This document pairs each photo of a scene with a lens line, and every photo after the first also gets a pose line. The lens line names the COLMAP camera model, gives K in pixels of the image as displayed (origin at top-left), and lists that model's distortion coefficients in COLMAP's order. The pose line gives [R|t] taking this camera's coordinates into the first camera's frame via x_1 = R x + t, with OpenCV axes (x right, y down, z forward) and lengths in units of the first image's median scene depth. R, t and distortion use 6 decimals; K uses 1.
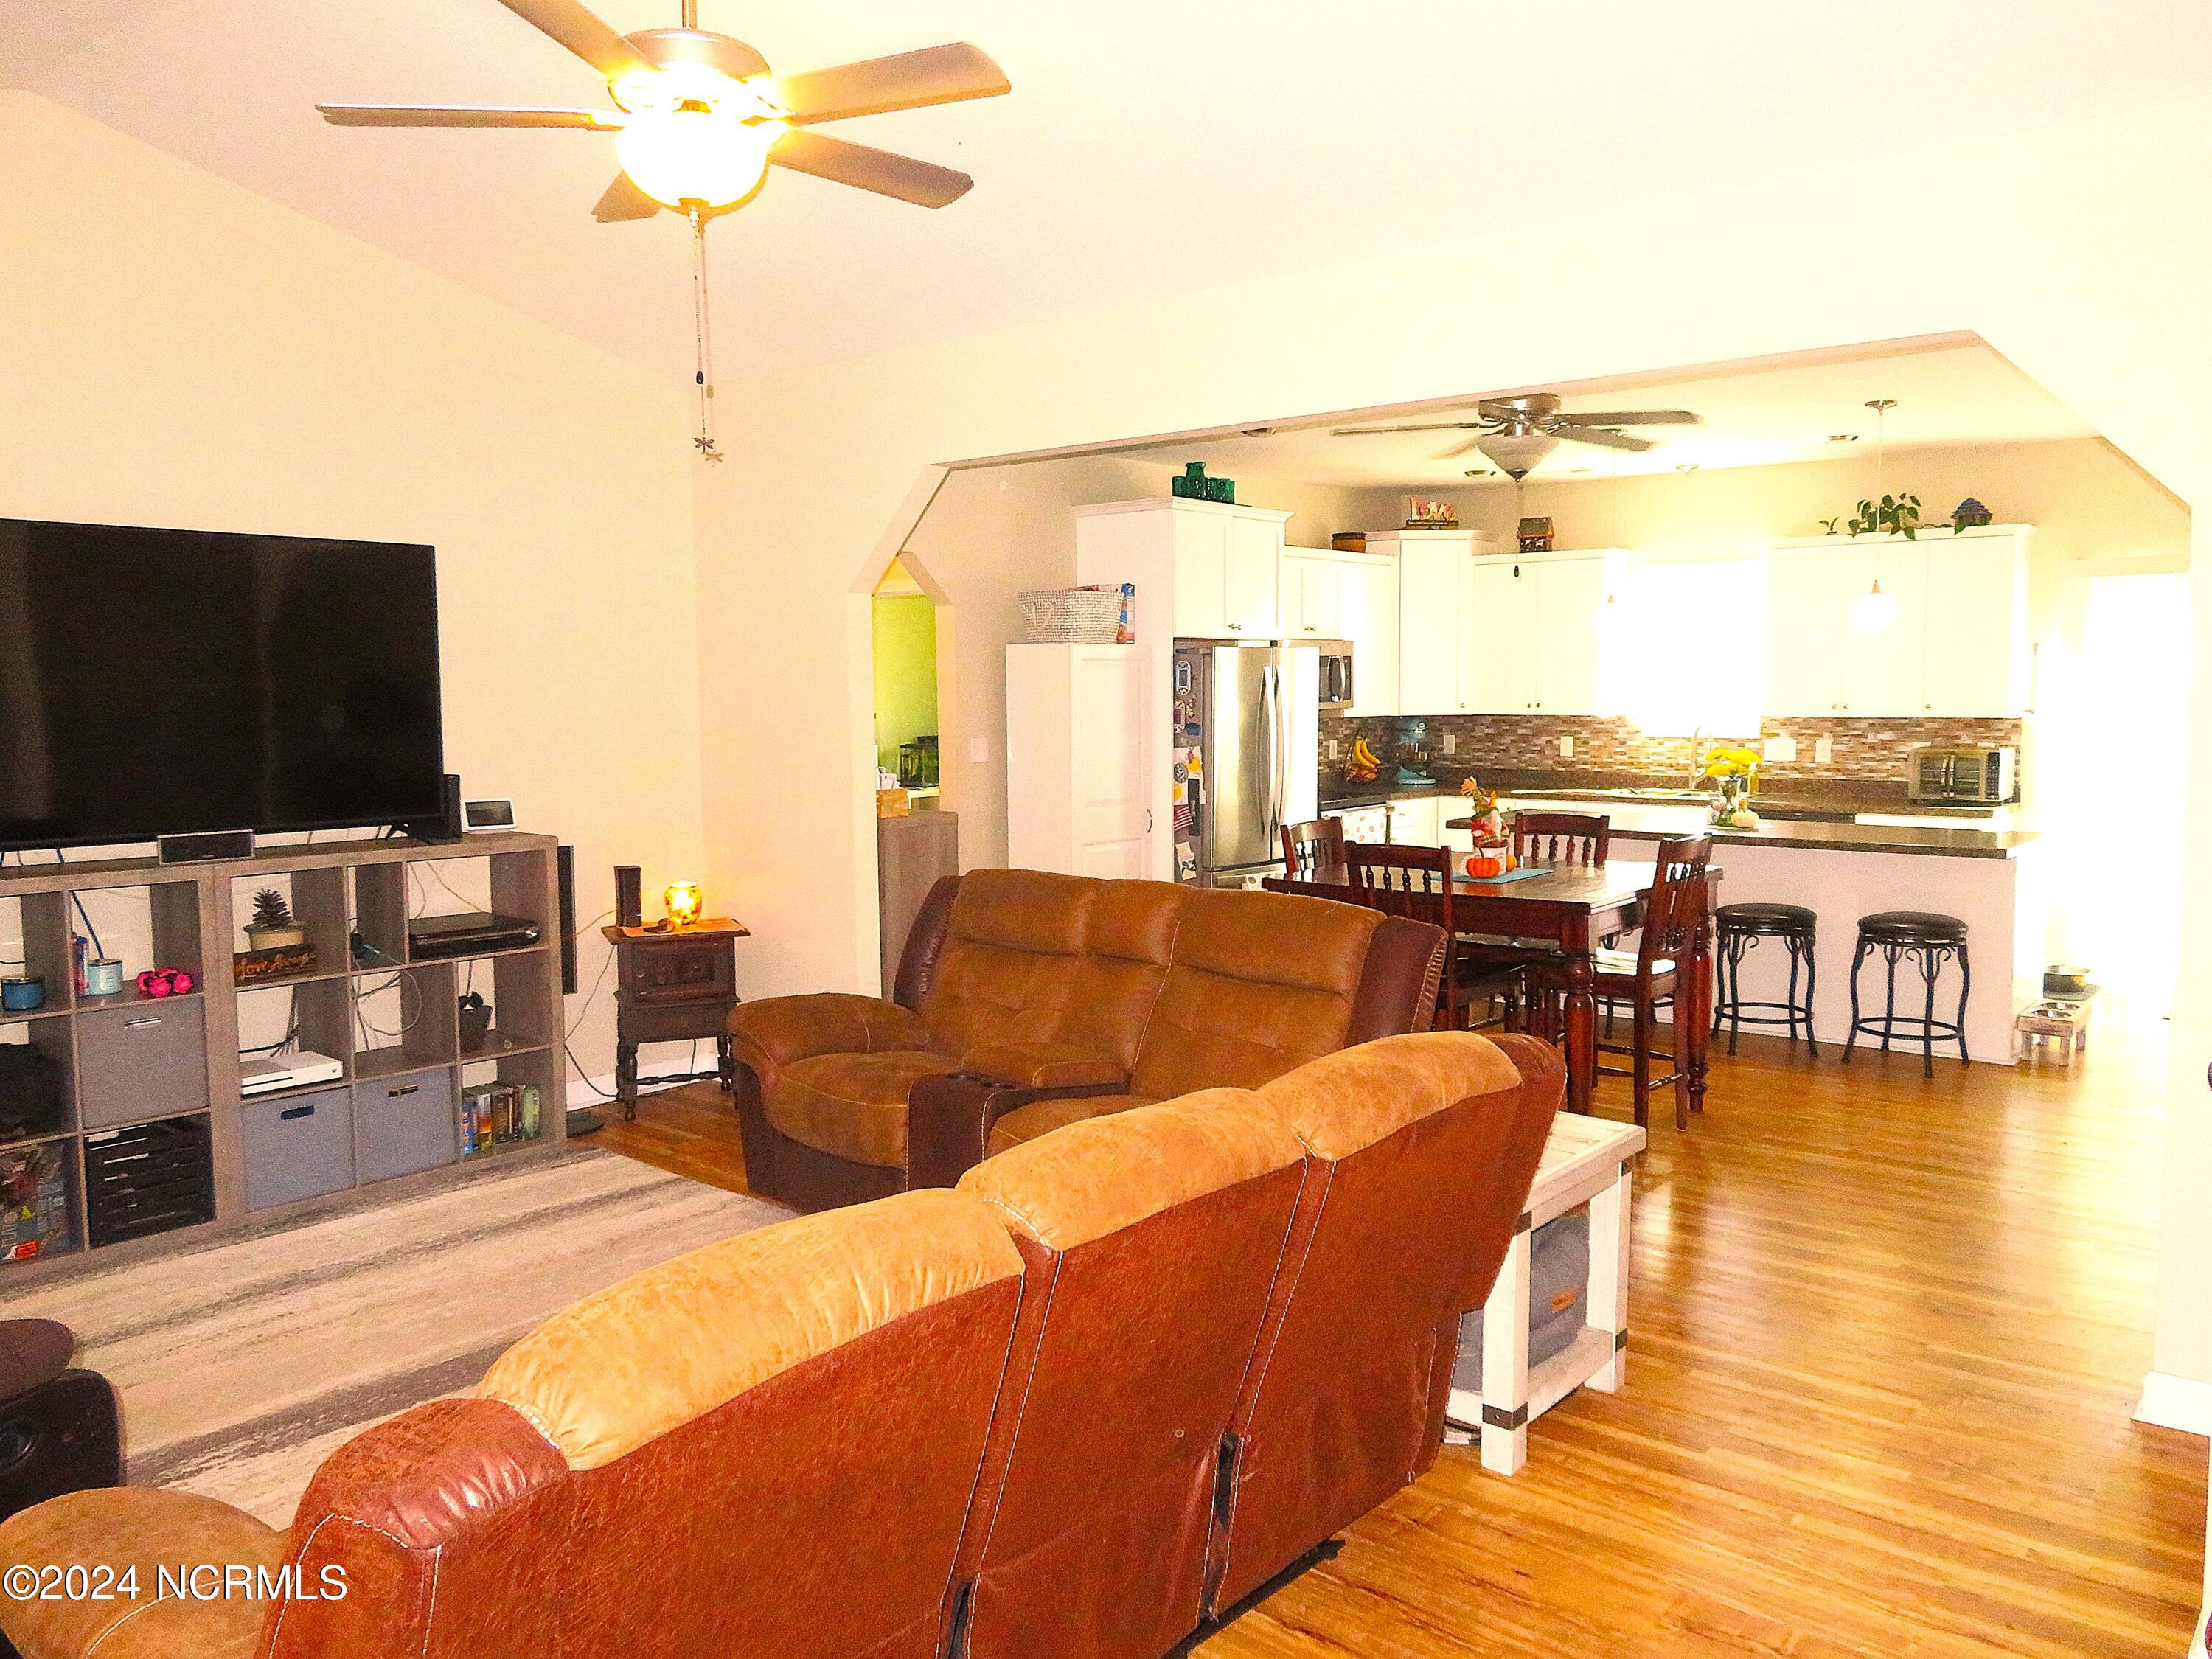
lens RADIAL K [[1640.7, 0, 1103.2], [0, 1640.7, 788.0], [0, 0, 1]] dist [-0.002454, -0.003238]
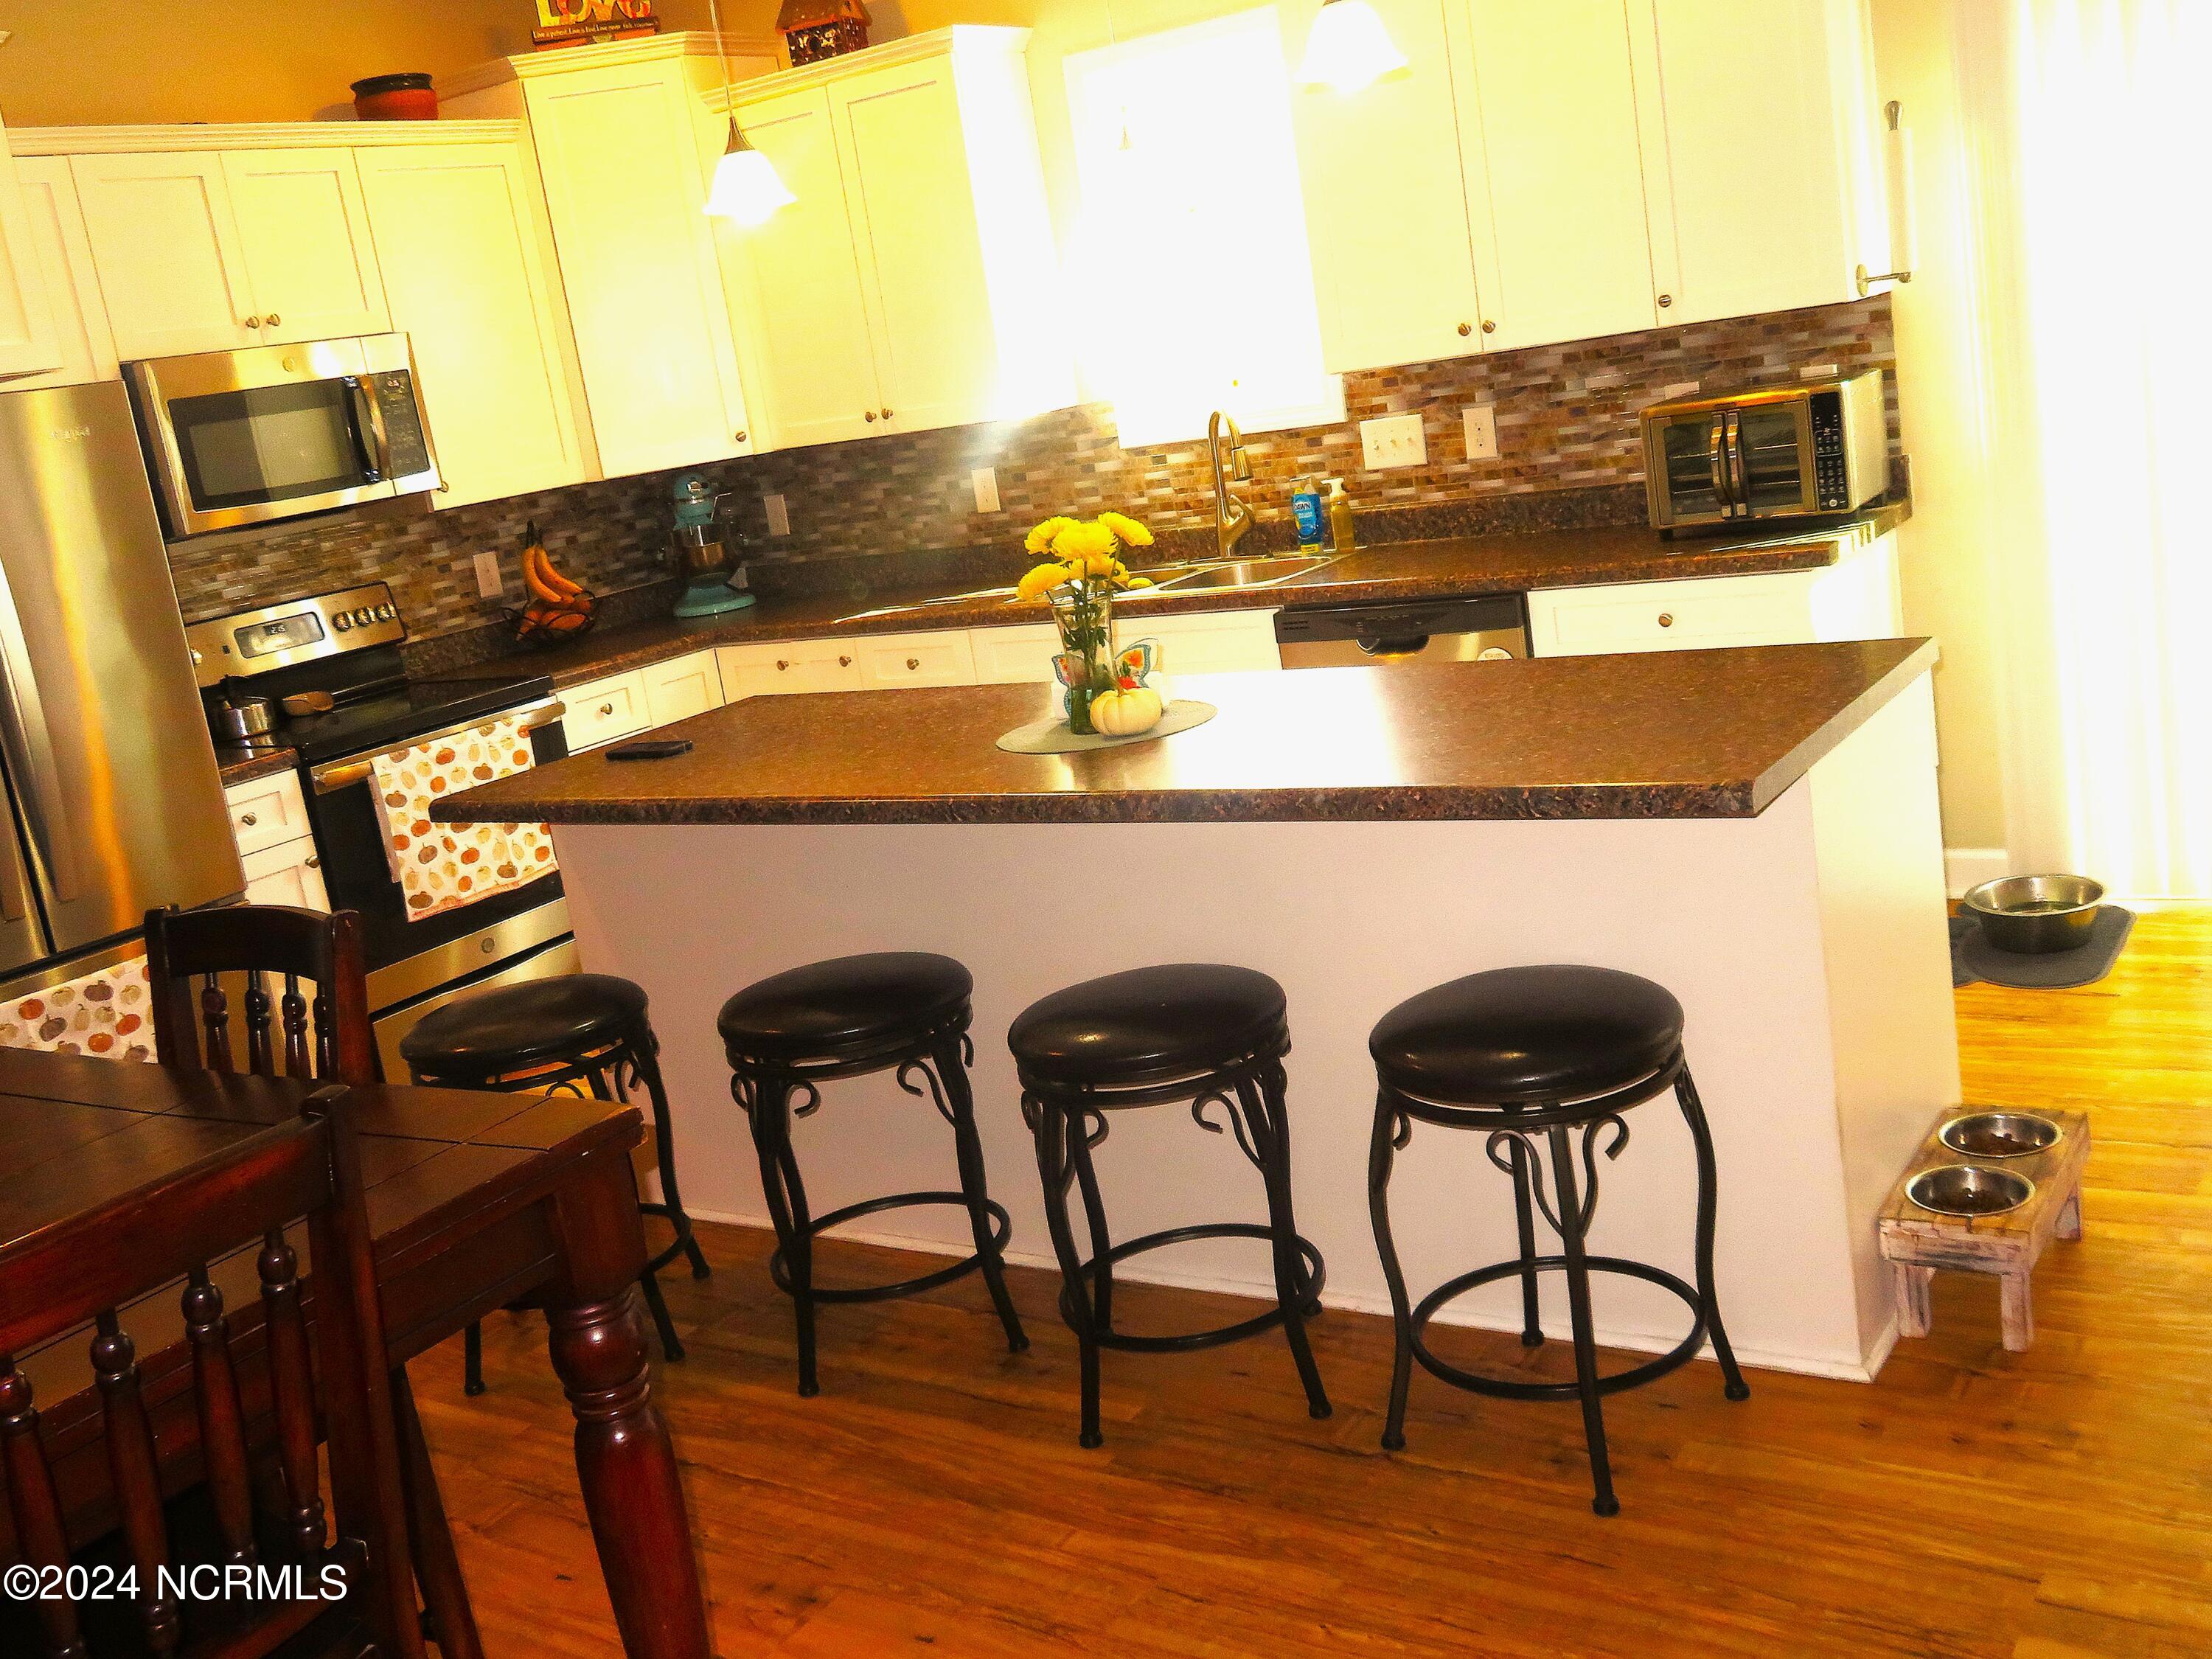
lens RADIAL K [[2157.4, 0, 1106.0], [0, 2157.4, 829.5], [0, 0, 1]] dist [0.015380, 0.009603]
pose [[0.982560, -0.167419, 0.080909, 0.277565], [0.153131, 0.975386, 0.158662, -0.026127], [-0.105480, -0.143506, 0.984012, 0.428662]]
